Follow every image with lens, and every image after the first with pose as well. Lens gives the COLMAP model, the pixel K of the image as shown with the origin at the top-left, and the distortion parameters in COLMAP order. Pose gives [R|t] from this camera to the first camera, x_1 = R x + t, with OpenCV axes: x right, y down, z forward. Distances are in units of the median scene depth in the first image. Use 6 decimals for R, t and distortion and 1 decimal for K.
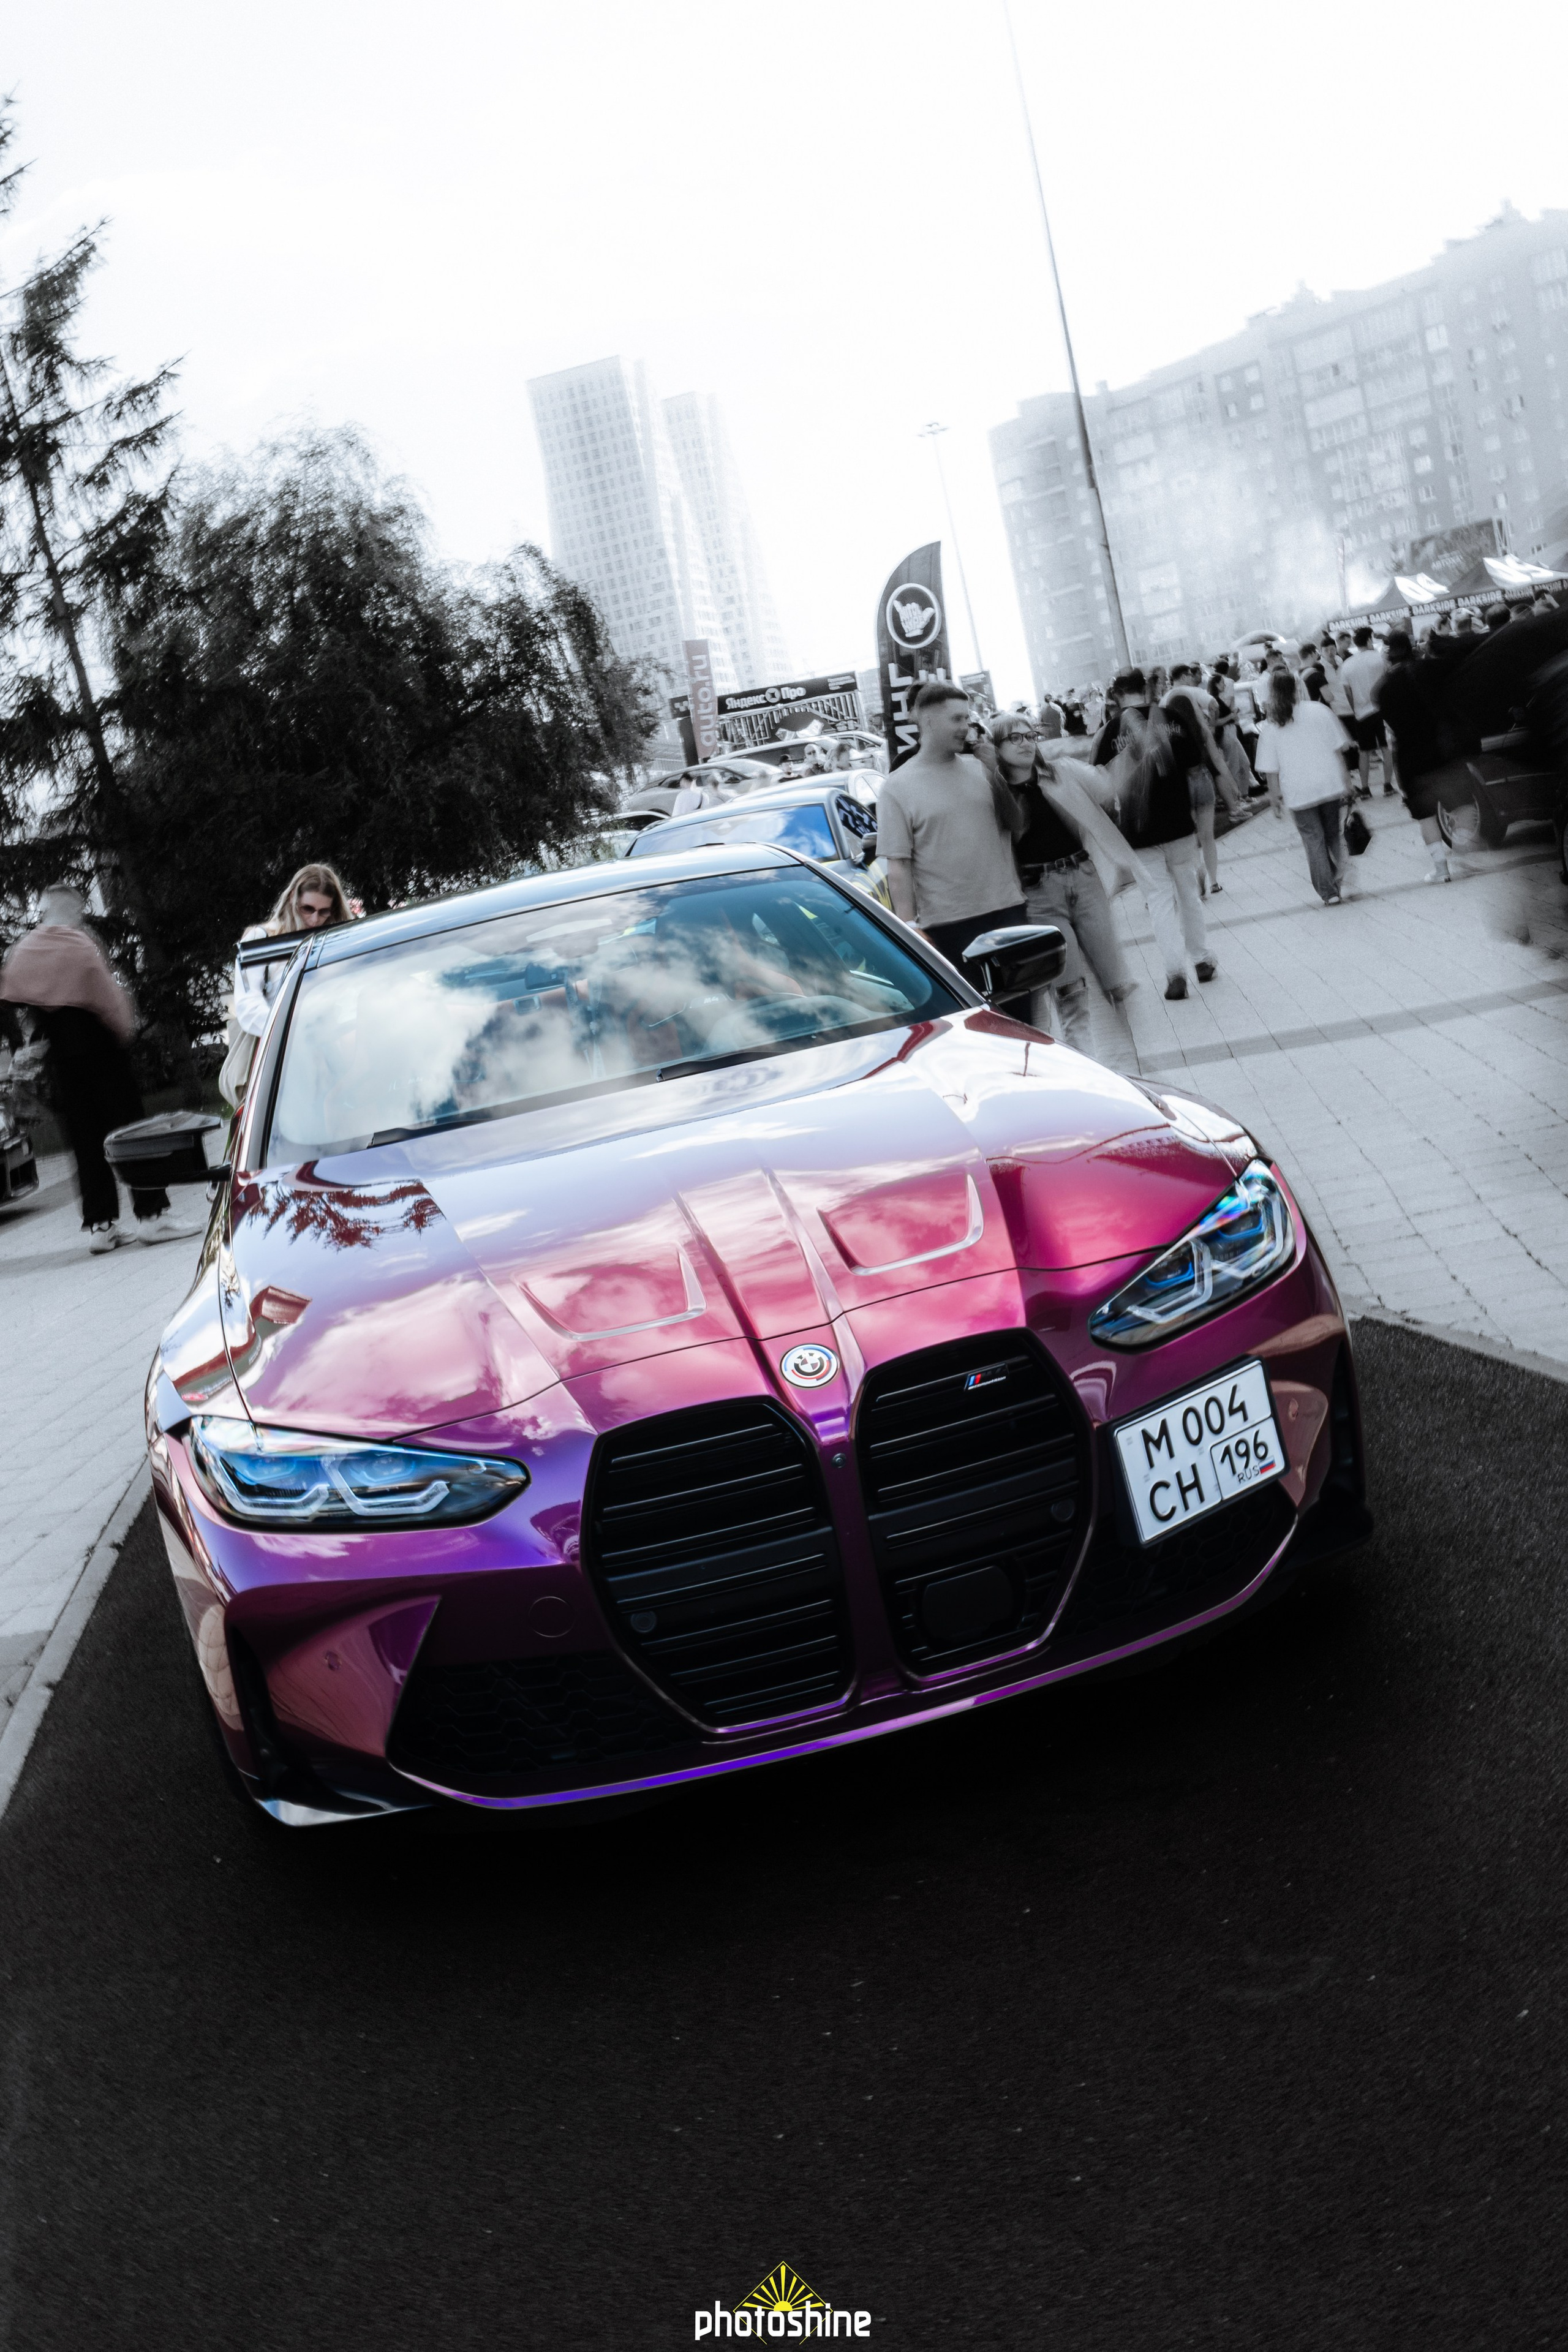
lens RADIAL K [[2307.4, 0, 784.0], [0, 2307.4, 1176.0], [0, 0, 1]] dist [0.006180, 0.004427]
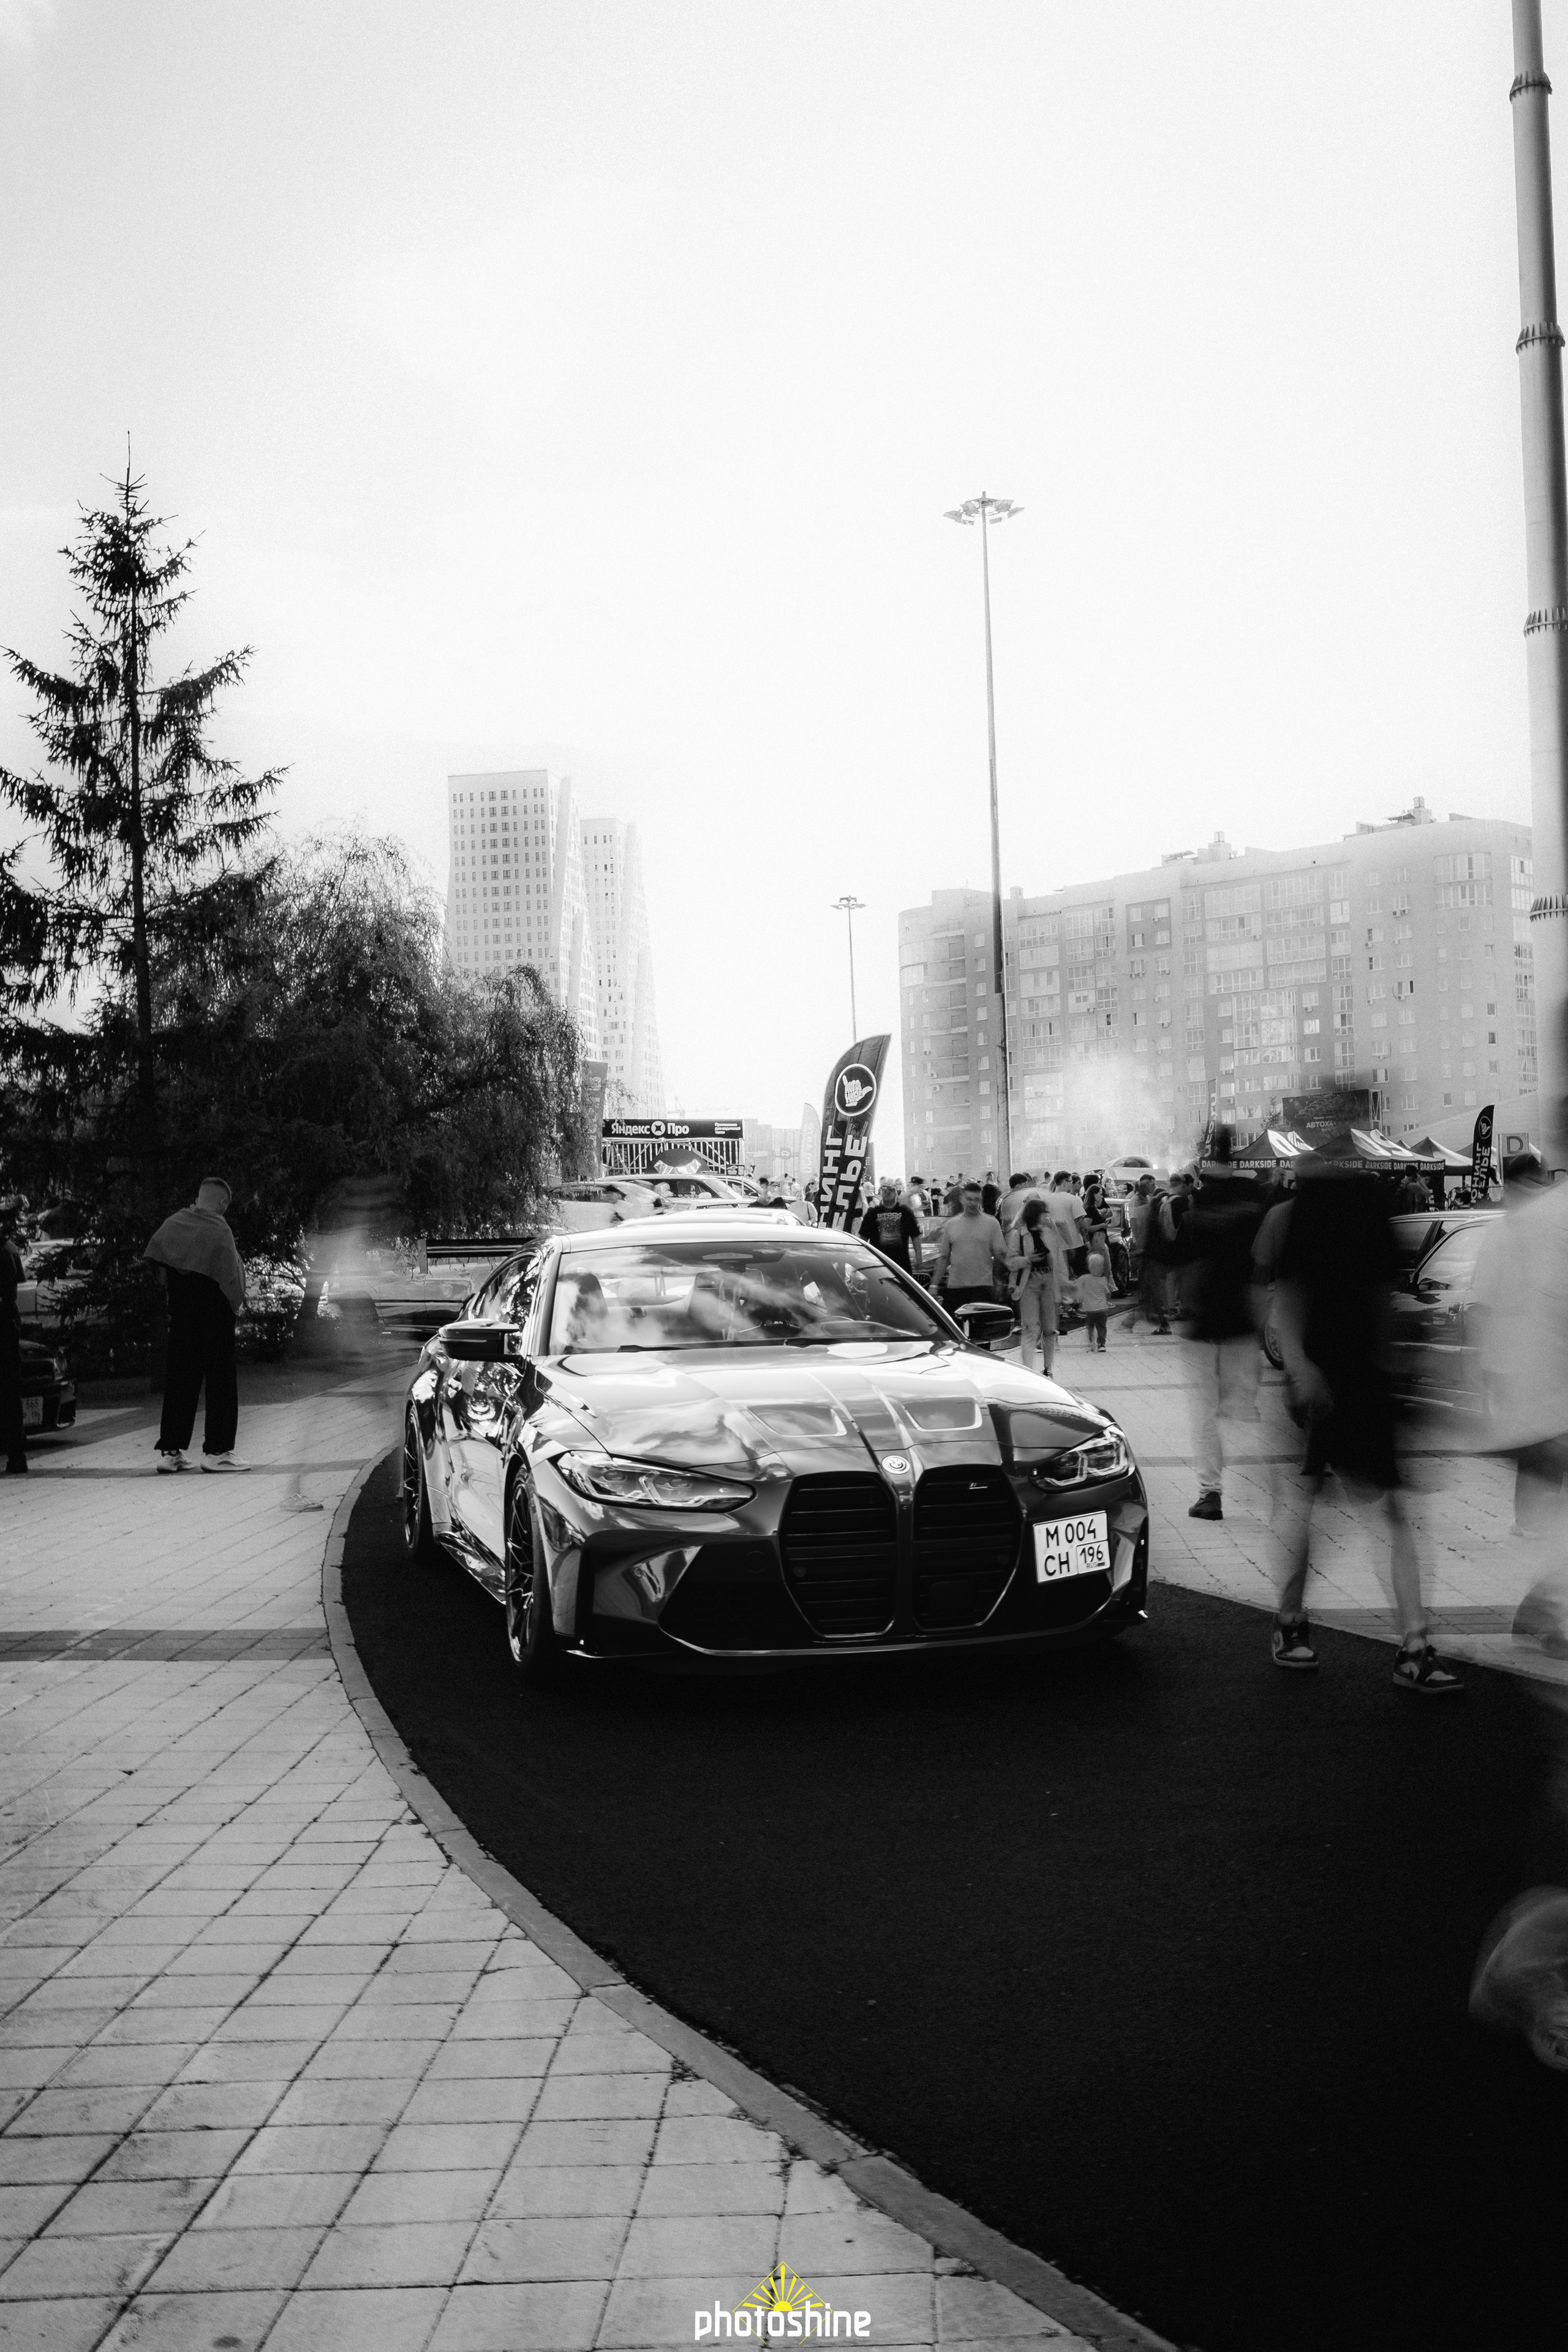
lens RADIAL K [[2516.9, 0, 784.0], [0, 2516.9, 1176.0], [0, 0, 1]] dist [-0.005964, 0.024640]
pose [[0.981436, 0.180688, 0.064300, -0.045965], [-0.165138, 0.966644, -0.195775, 0.047729], [-0.097529, 0.181523, 0.978539, -0.205128]]
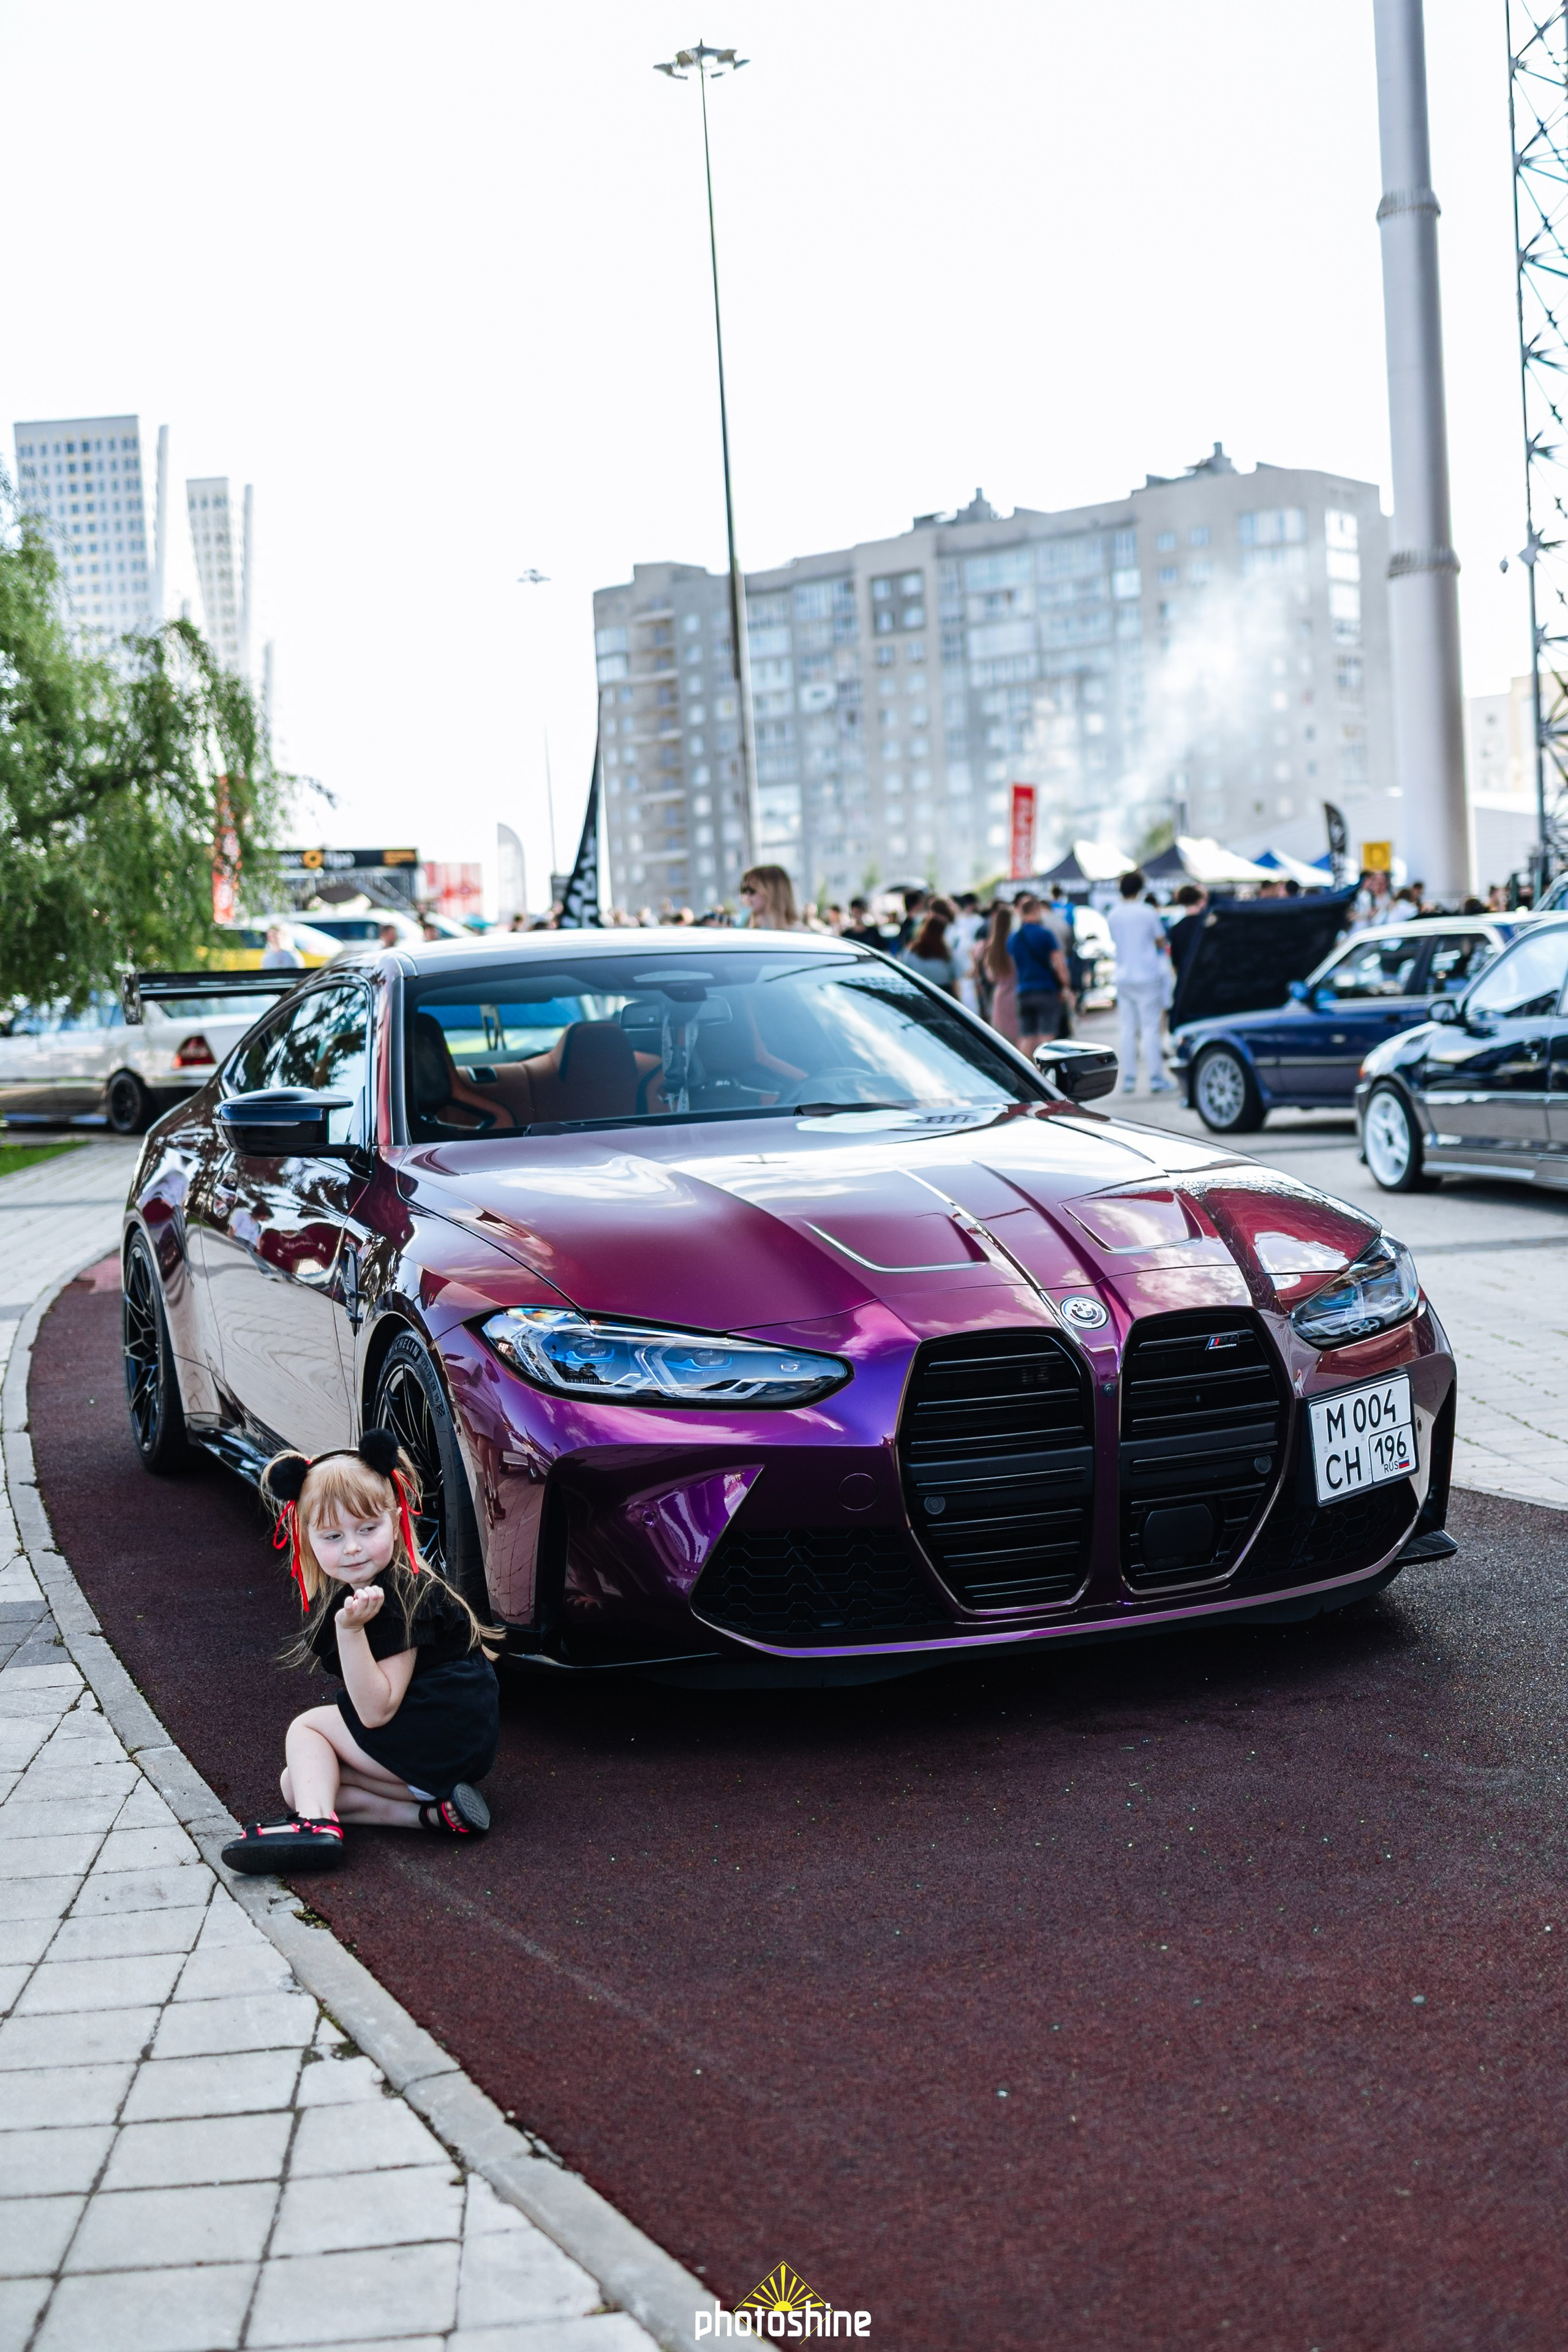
lens RADIAL K [[2973.3, 0, 791.2], [0, 2973.3, 1186.3], [0, 0, 1]] dist [0.017905, 0.008373]
pose [[0.970636, 0.142220, 0.194009, -0.073379], [-0.119134, 0.984860, -0.125927, 0.037825], [-0.208981, 0.099116, 0.972884, -0.078992]]
